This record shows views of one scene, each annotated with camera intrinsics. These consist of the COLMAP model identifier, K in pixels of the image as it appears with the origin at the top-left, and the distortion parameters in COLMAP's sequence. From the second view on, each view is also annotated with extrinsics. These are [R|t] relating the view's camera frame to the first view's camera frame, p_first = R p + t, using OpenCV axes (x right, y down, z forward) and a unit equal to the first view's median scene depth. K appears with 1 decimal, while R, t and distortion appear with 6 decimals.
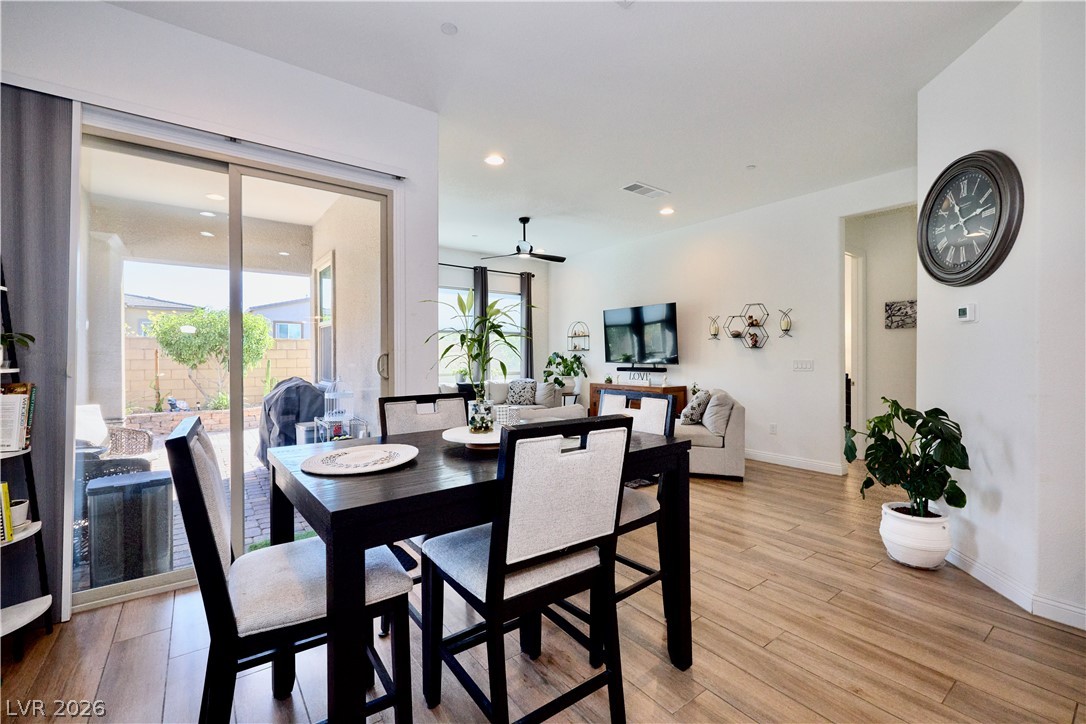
lens RADIAL K [[471.0, 0, 543.6], [0, 471.0, 354.5], [0, 0, 1]] dist [-0.001166, 0.000094]
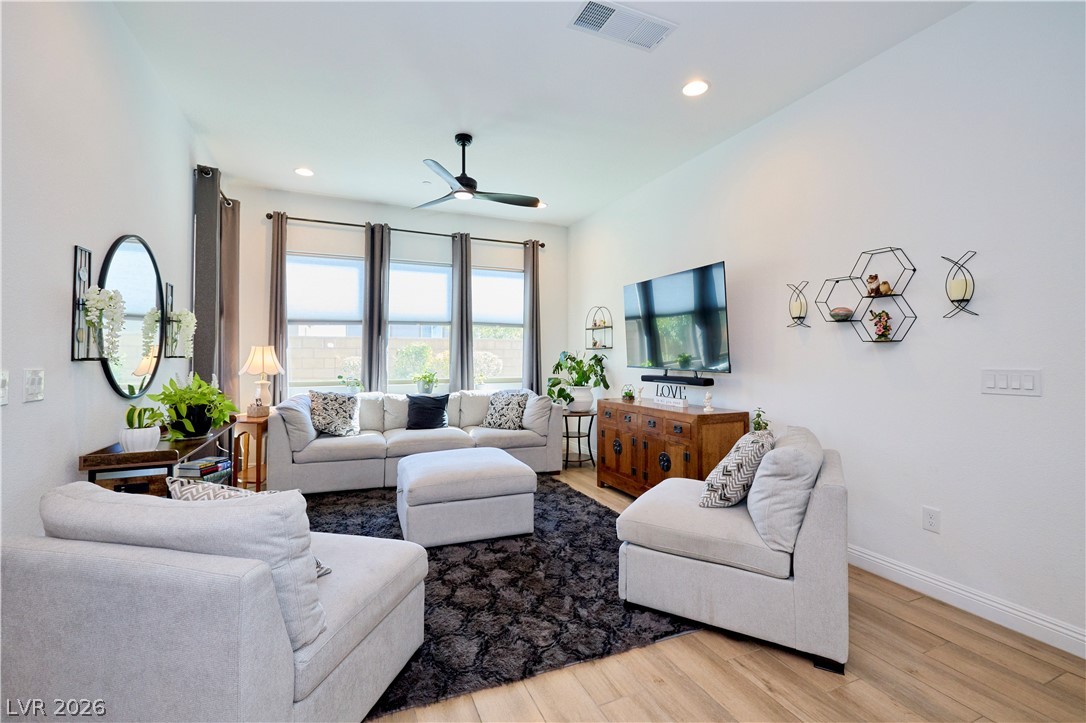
lens RADIAL K [[471.0, 0, 543.6], [0, 471.0, 354.0], [0, 0, 1]] dist [-0.001166, 0.000094]
pose [[0.974384, 0.003269, -0.224869, 0.172517], [-0.003702, 0.999992, -0.001502, -0.000006], [0.224862, 0.002296, 0.974388, 0.358599]]
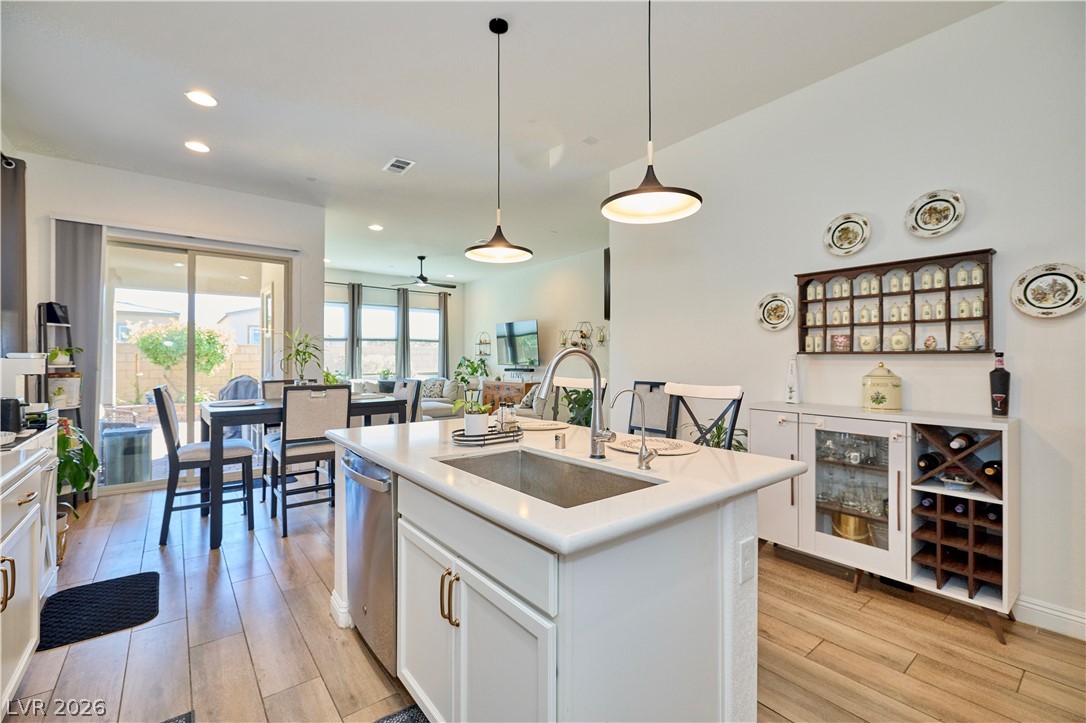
lens RADIAL K [[471.0, 0, 543.6], [0, 471.0, 354.0], [0, 0, 1]] dist [-0.001166, 0.000094]
pose [[0.999499, 0.002349, 0.031571, 0.224940], [-0.002089, 0.999964, -0.008281, -0.001690], [-0.031590, 0.008210, 0.999467, -0.294217]]
